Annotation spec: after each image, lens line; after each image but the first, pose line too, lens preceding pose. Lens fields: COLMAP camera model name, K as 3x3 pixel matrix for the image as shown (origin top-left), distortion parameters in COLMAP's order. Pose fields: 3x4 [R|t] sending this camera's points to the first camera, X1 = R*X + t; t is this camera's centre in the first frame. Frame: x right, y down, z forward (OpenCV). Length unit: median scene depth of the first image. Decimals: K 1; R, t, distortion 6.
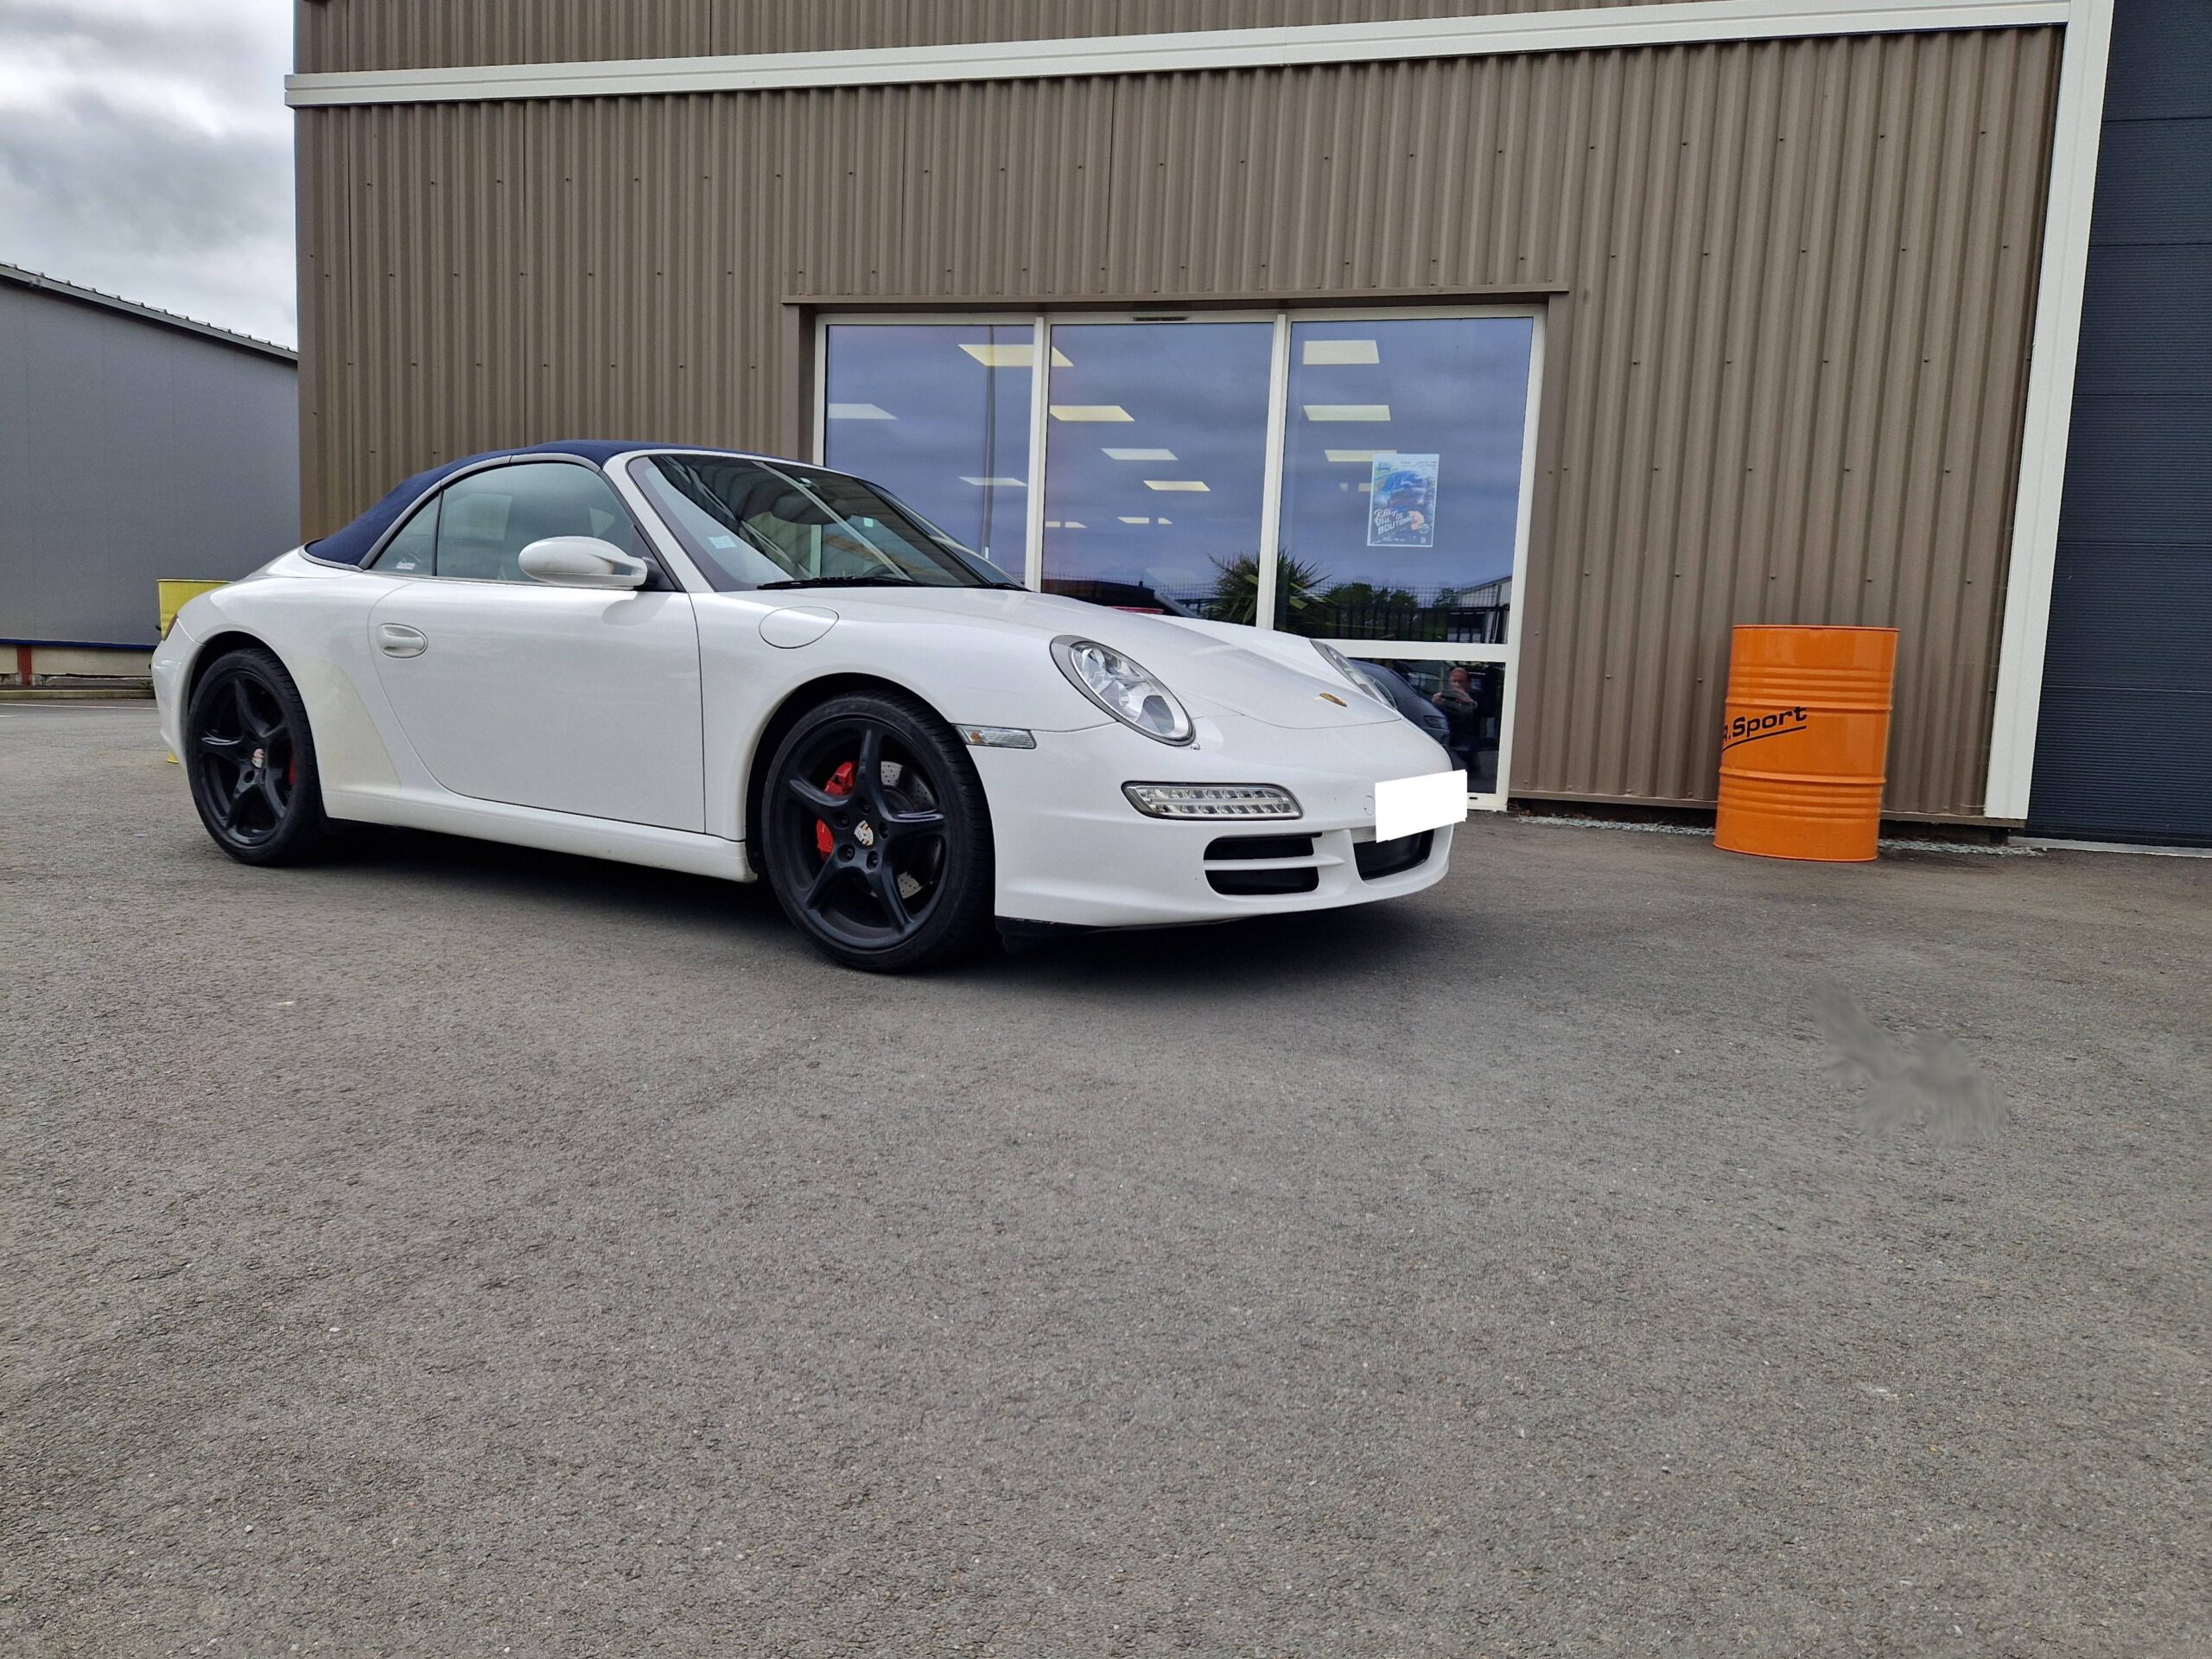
lens RADIAL K [[1476.9, 0, 1101.6], [0, 1476.9, 819.9], [0, 0, 1]] dist [0.076309, -0.066179]
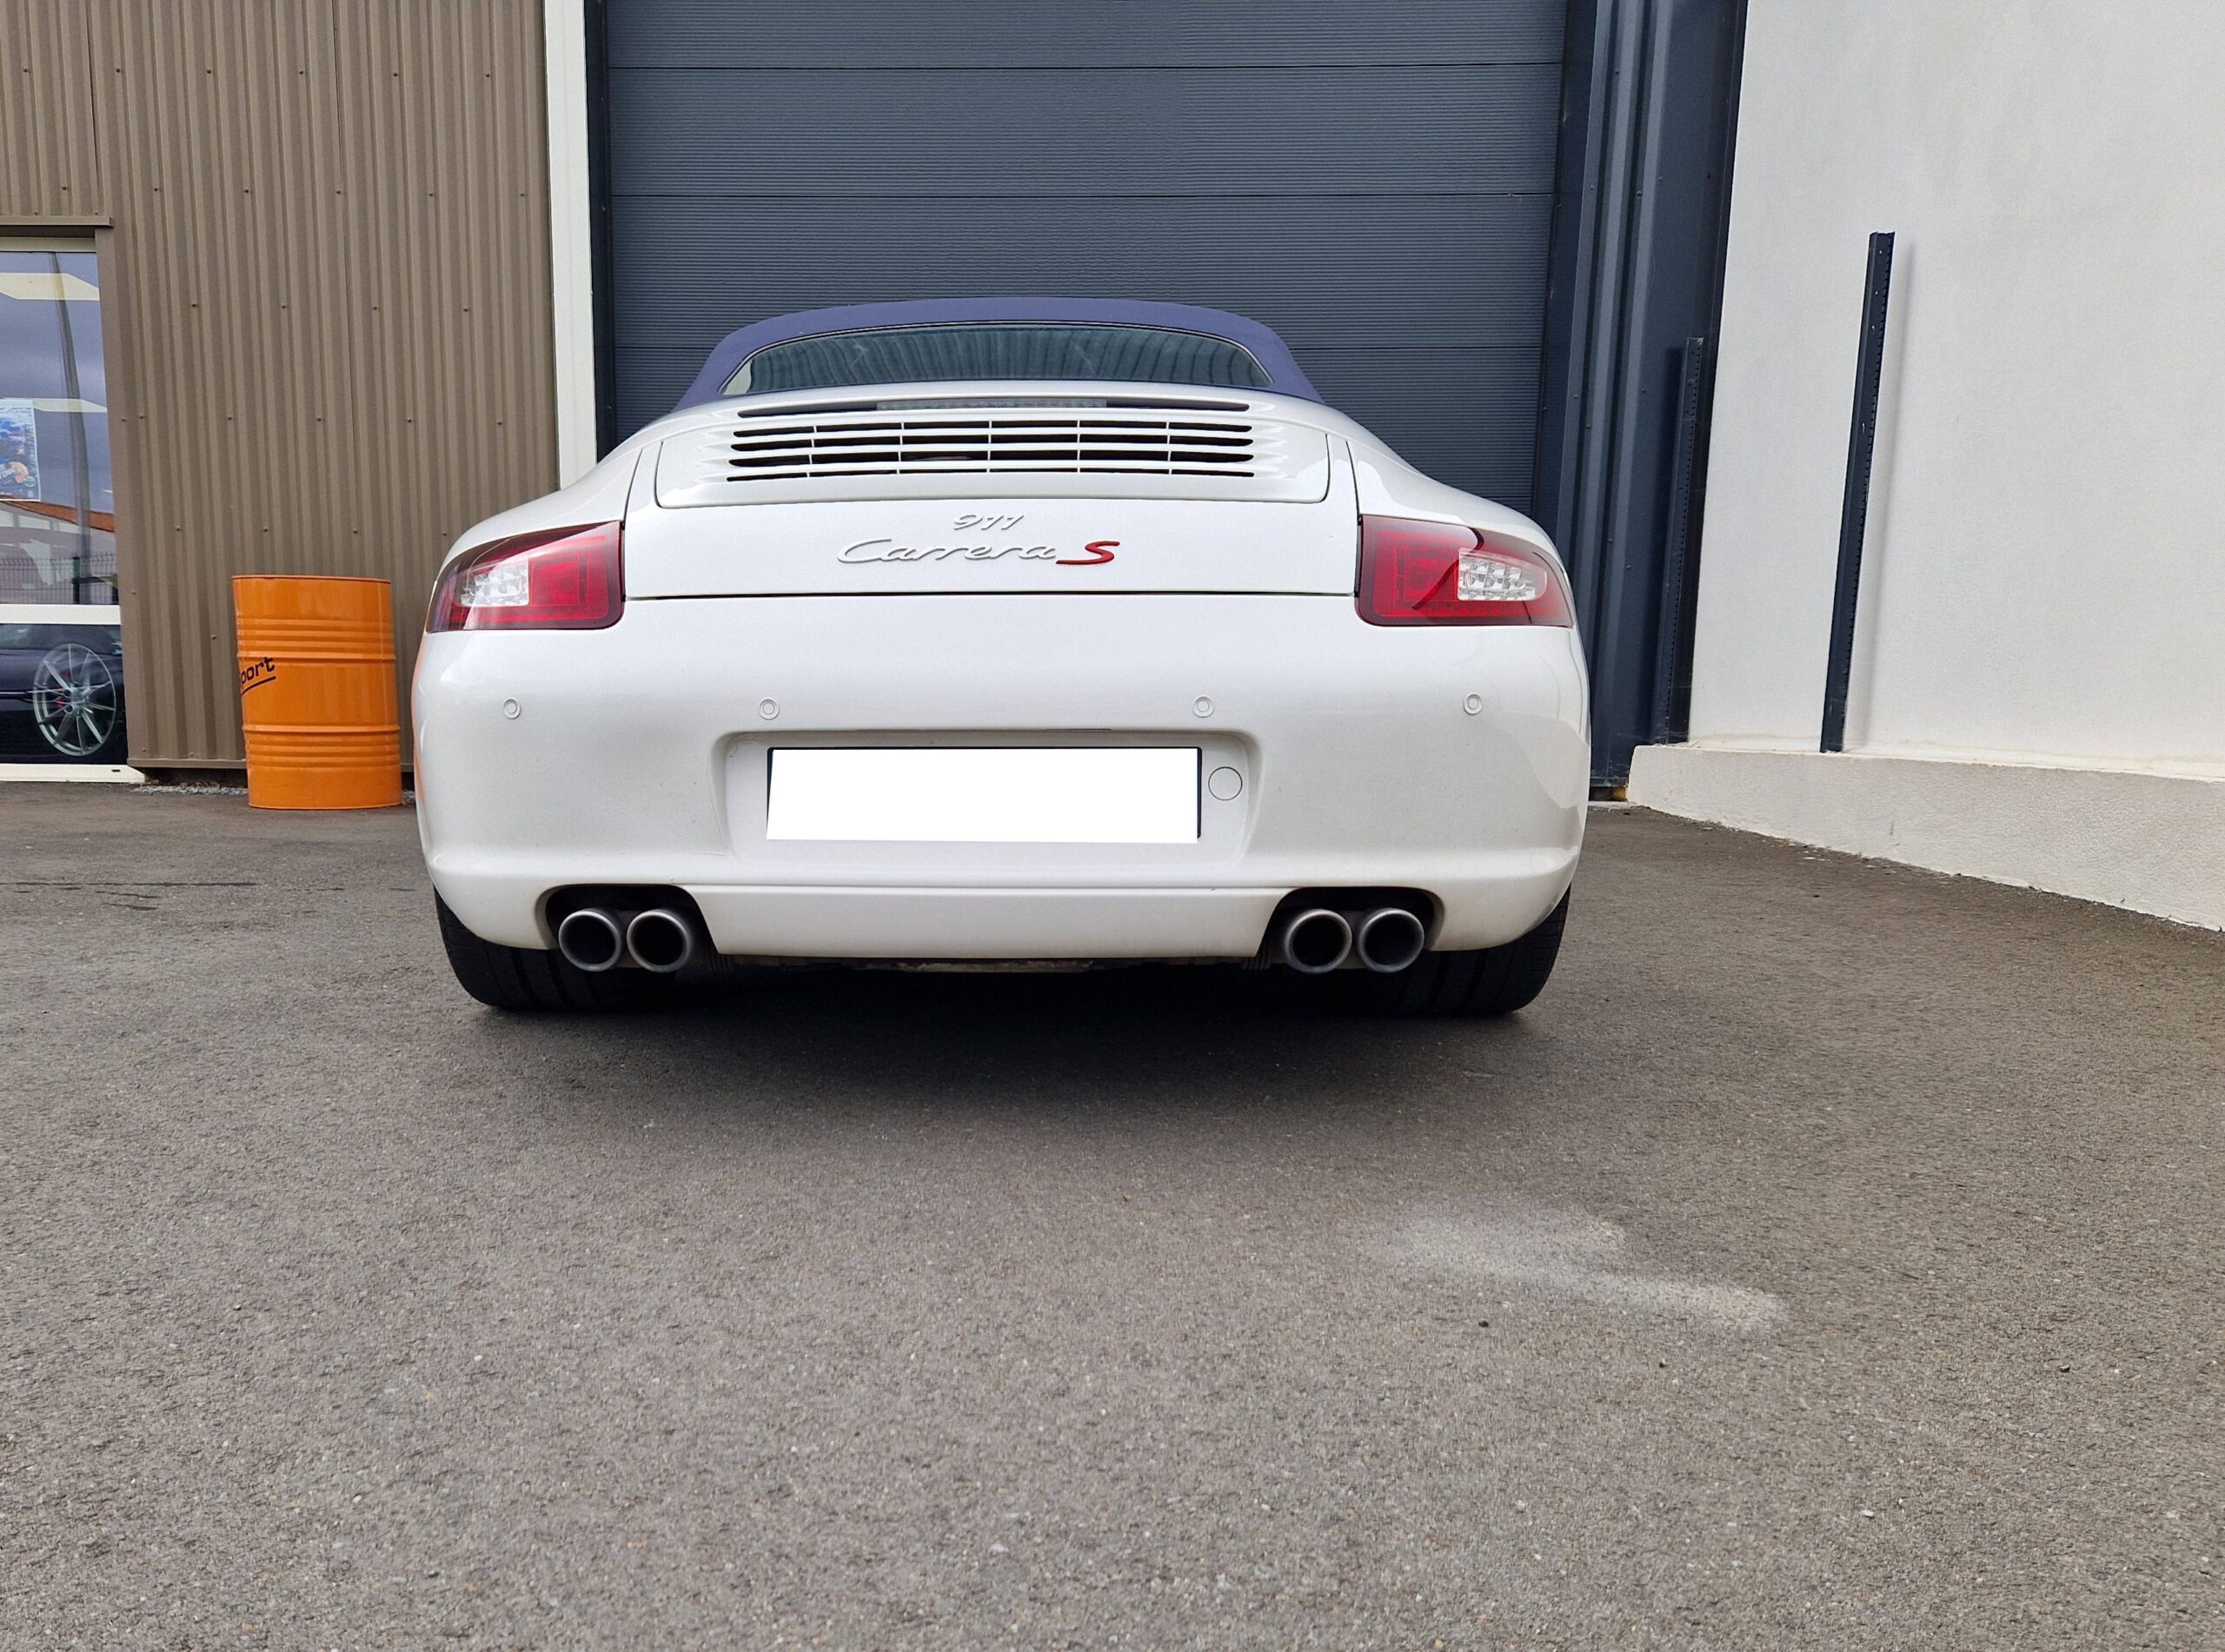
lens RADIAL K [[1741.5, 0, 932.6], [0, 1741.5, 980.4], [0, 0, 1]] dist [0.095213, -0.105309]
pose [[0.980754, -0.063560, 0.184610, 0.836099], [0.050954, 0.996084, 0.072248, 0.097445], [-0.188480, -0.061451, 0.980153, -0.329532]]
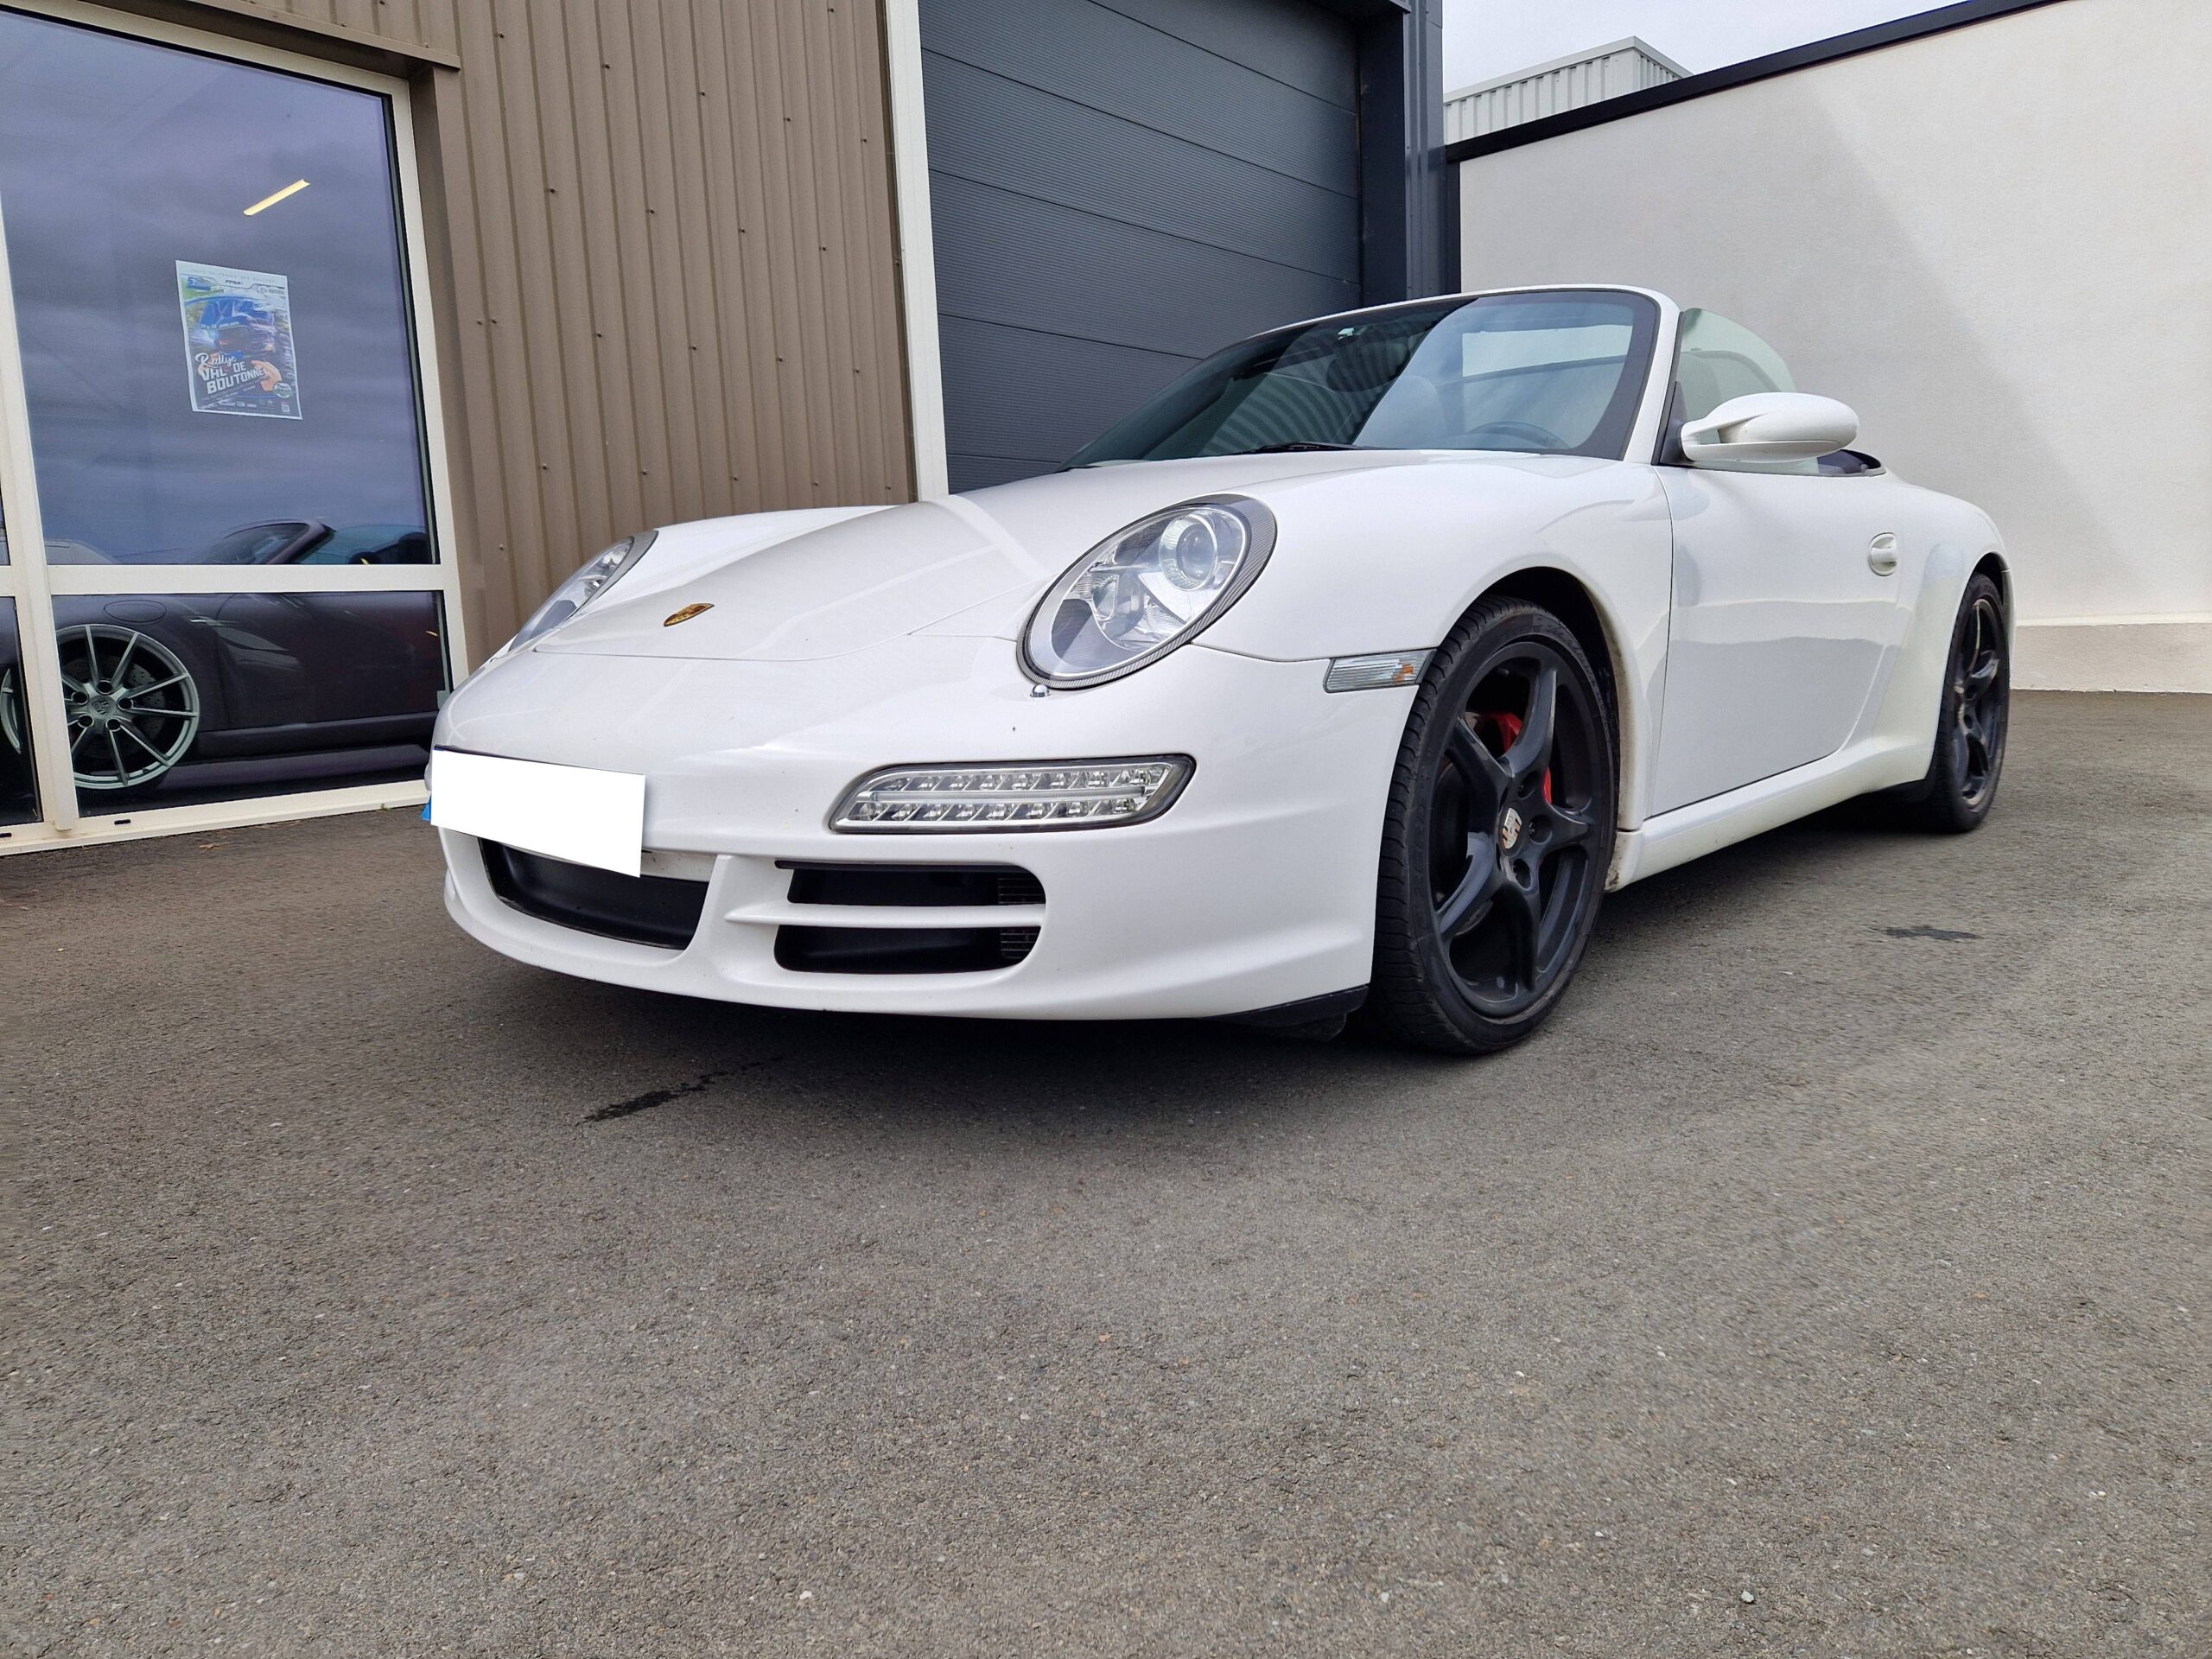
lens RADIAL K [[1482.5, 0, 1095.3], [0, 1482.5, 803.5], [0, 0, 1]] dist [0.071165, -0.063983]
pose [[0.464225, -0.170554, 0.869141, -0.339760], [0.148568, 0.982376, 0.113422, -0.062137], [-0.873168, 0.076474, 0.481382, 0.591871]]
